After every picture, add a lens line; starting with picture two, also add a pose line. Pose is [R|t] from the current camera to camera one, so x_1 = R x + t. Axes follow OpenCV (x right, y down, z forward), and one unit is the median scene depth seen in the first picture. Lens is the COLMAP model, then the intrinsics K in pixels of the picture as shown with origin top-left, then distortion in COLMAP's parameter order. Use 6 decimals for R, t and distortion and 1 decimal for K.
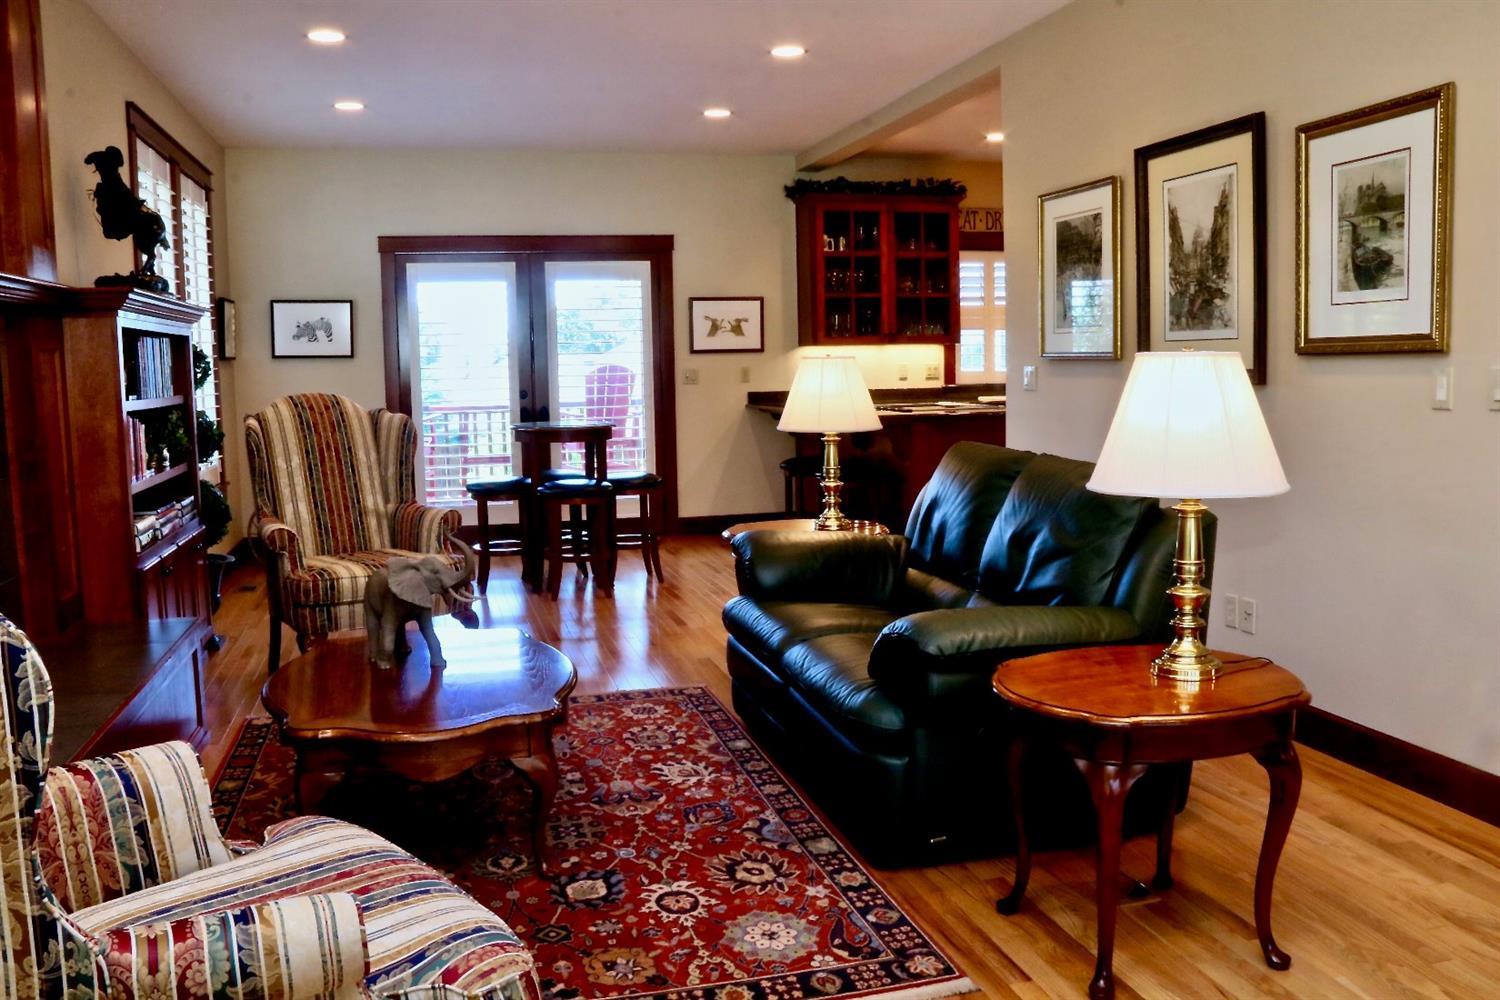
lens RADIAL K [[1213.4, 0, 750.0], [0, 1213.4, 500.0], [0, 0, 1]] dist [-0.191268, 0.163180]
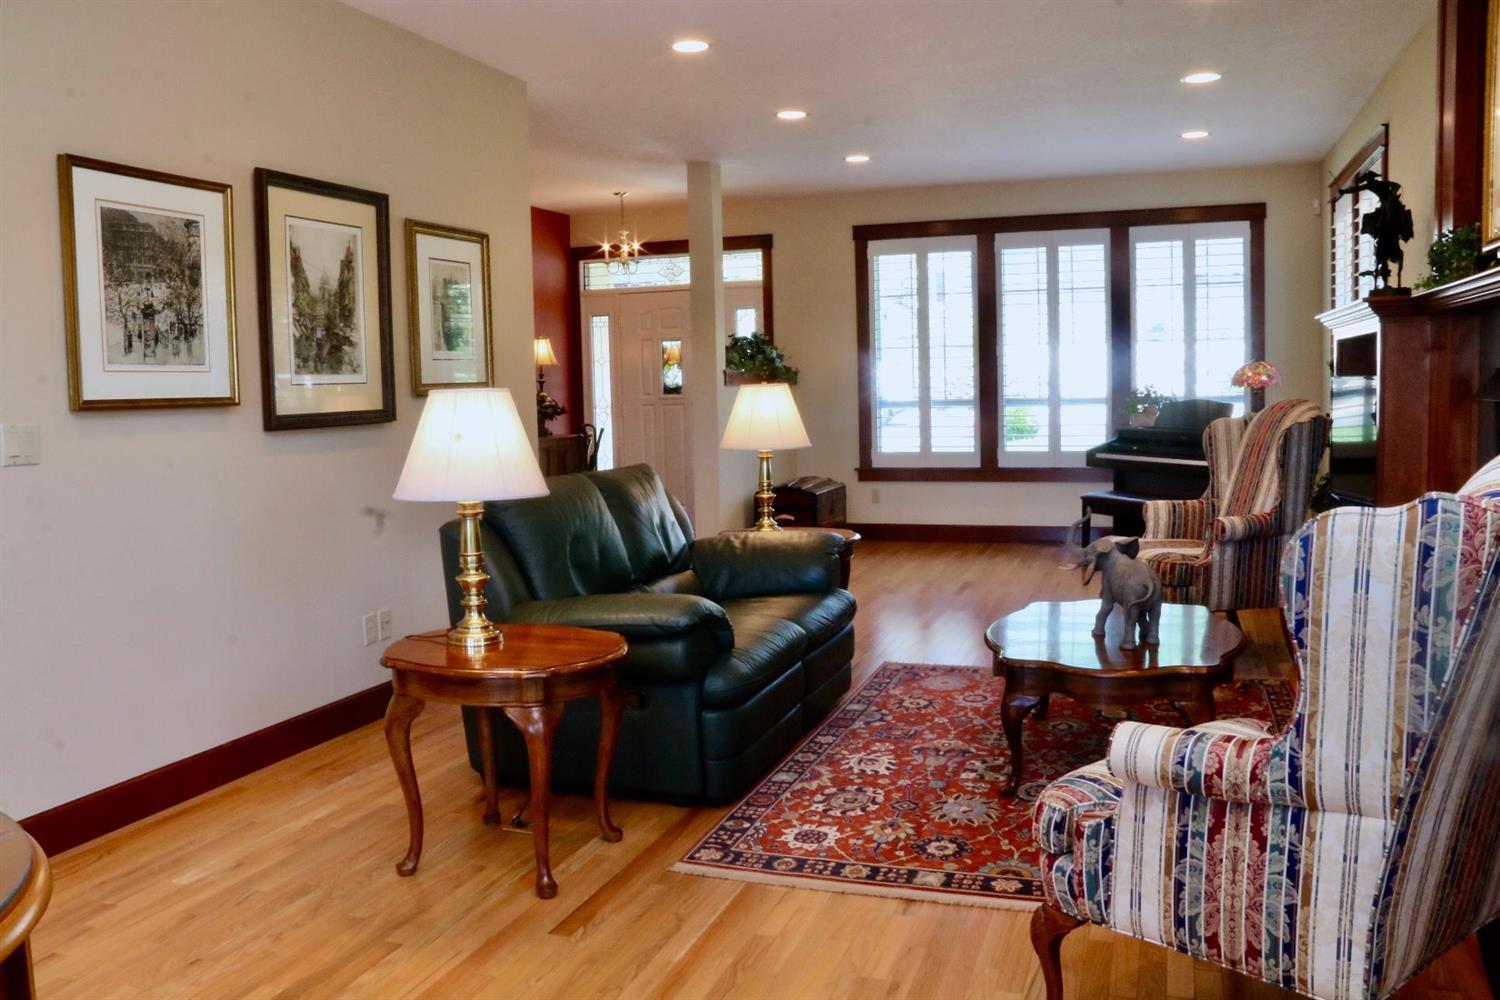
lens RADIAL K [[1213.4, 0, 750.0], [0, 1213.4, 500.0], [0, 0, 1]] dist [-0.191268, 0.163180]
pose [[-0.824373, -0.007516, 0.565997, -0.528690], [0.109635, 0.978857, 0.172681, -0.184745], [-0.555328, 0.204406, -0.806120, 1.738326]]
